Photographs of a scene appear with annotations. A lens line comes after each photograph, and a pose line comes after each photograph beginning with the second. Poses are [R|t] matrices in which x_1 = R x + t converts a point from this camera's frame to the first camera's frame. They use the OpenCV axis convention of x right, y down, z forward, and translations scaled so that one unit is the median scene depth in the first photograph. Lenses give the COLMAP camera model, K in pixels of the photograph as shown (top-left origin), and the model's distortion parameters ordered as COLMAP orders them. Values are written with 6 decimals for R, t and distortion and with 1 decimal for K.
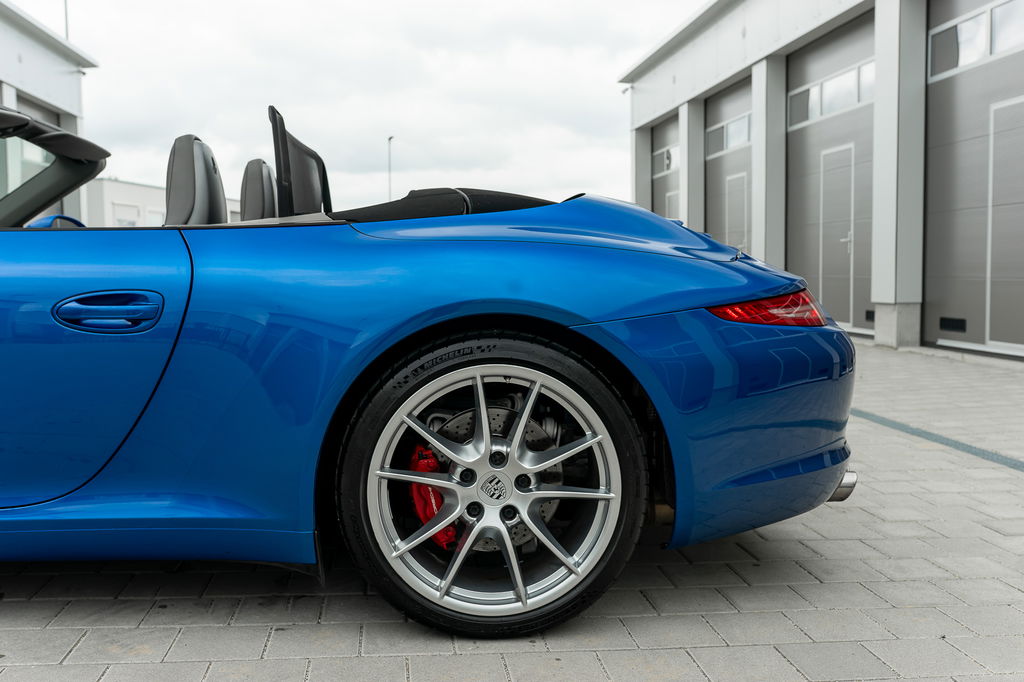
lens RADIAL K [[1060.5, 0, 508.3], [0, 1060.5, 342.5], [0, 0, 1]] dist [-0.031241, 0.000000]
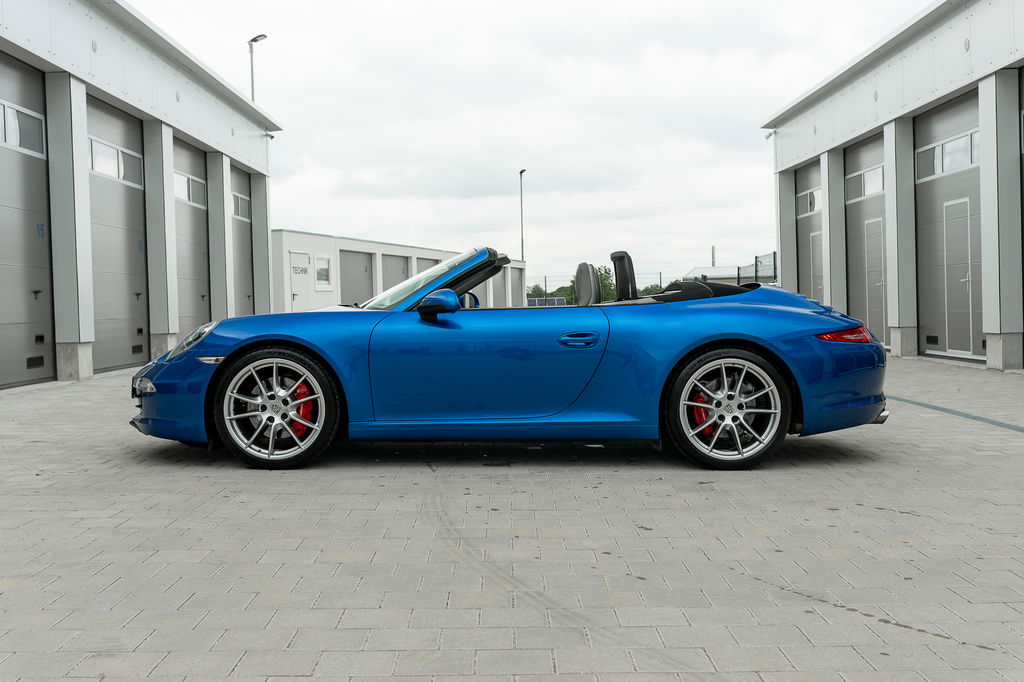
lens RADIAL K [[1193.1, 0, 535.2], [0, 1193.1, 350.2], [0, 0, 1]] dist [-0.044174, 0.000000]
pose [[0.996307, -0.014466, -0.084640, -0.051657], [0.011900, 0.999457, -0.030738, 0.018327], [0.085039, 0.029618, 0.995937, -0.412913]]
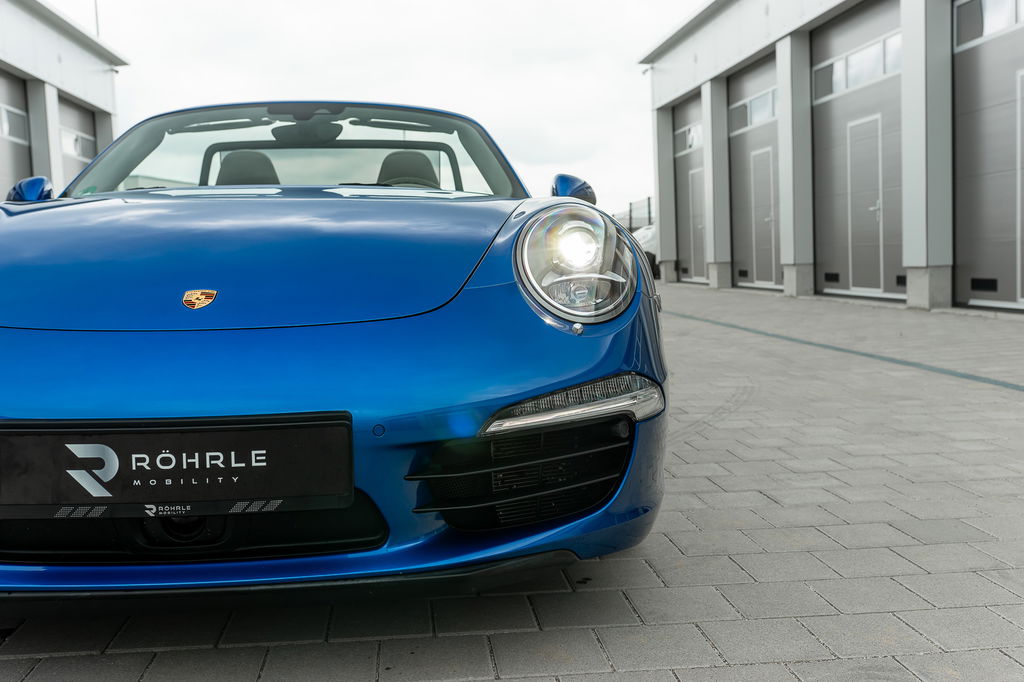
lens RADIAL K [[1060.5, 0, 508.2], [0, 1060.5, 342.6], [0, 0, 1]] dist [-0.031241, 0.000000]
pose [[0.999472, -0.030089, -0.012231, -0.035927], [0.030236, 0.999470, 0.012020, 0.013244], [0.011863, -0.012383, 0.999853, -0.044196]]
